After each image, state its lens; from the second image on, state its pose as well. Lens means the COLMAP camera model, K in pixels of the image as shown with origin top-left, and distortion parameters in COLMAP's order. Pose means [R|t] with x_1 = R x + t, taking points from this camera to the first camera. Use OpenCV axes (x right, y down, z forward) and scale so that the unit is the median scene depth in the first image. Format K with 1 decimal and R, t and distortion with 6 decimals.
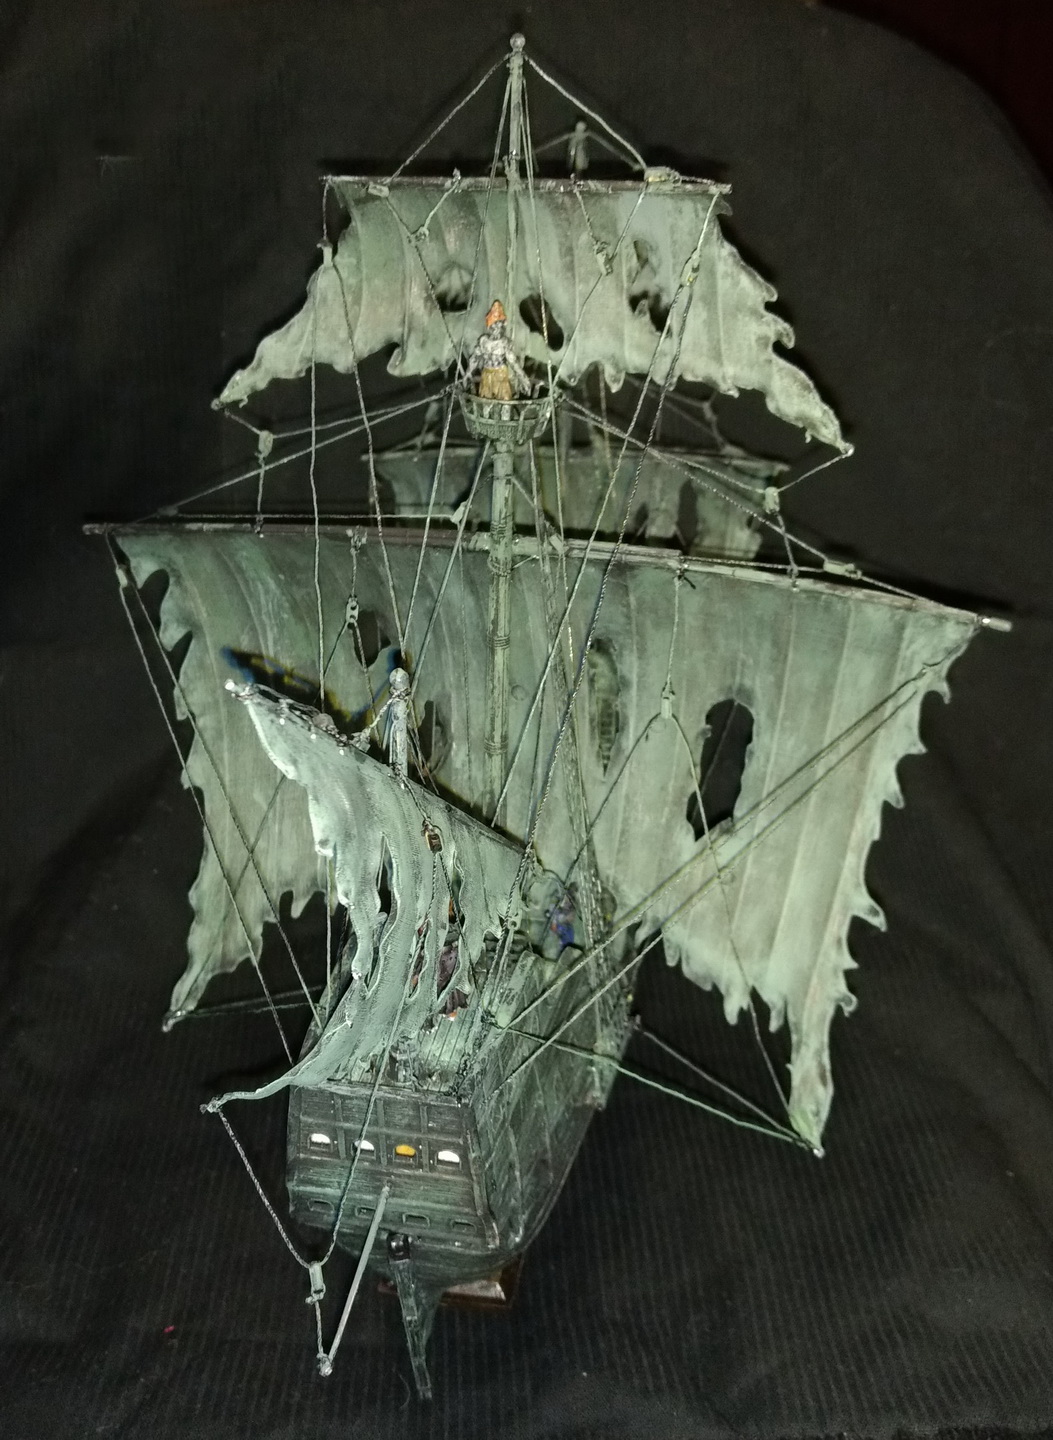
lens RADIAL K [[637.0, 0, 526.5], [0, 637.0, 720.0], [0, 0, 1]] dist [0.000110, -0.000985]
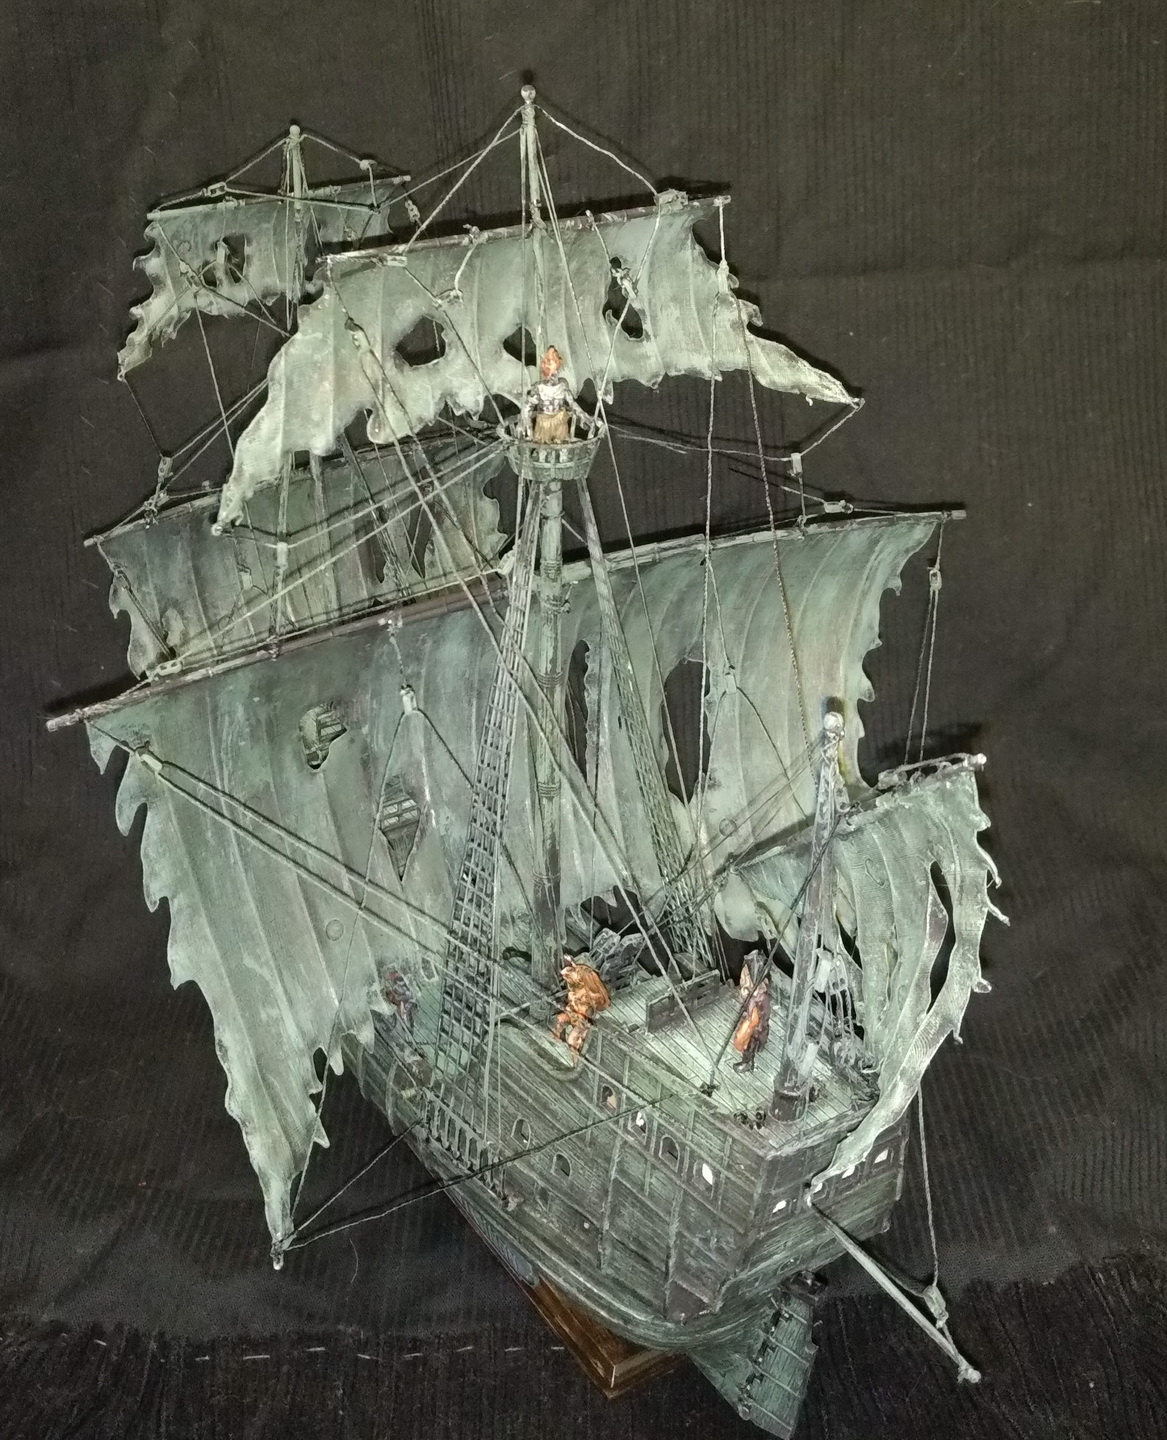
lens RADIAL K [[683.9, 0, 583.5], [0, 683.9, 720.0], [0, 0, 1]] dist [0.002699, 0.000011]
pose [[0.895341, -0.359977, 0.262261, -0.392541], [0.363794, 0.930798, 0.035638, -0.118077], [-0.256941, 0.063501, 0.964339, 0.010845]]
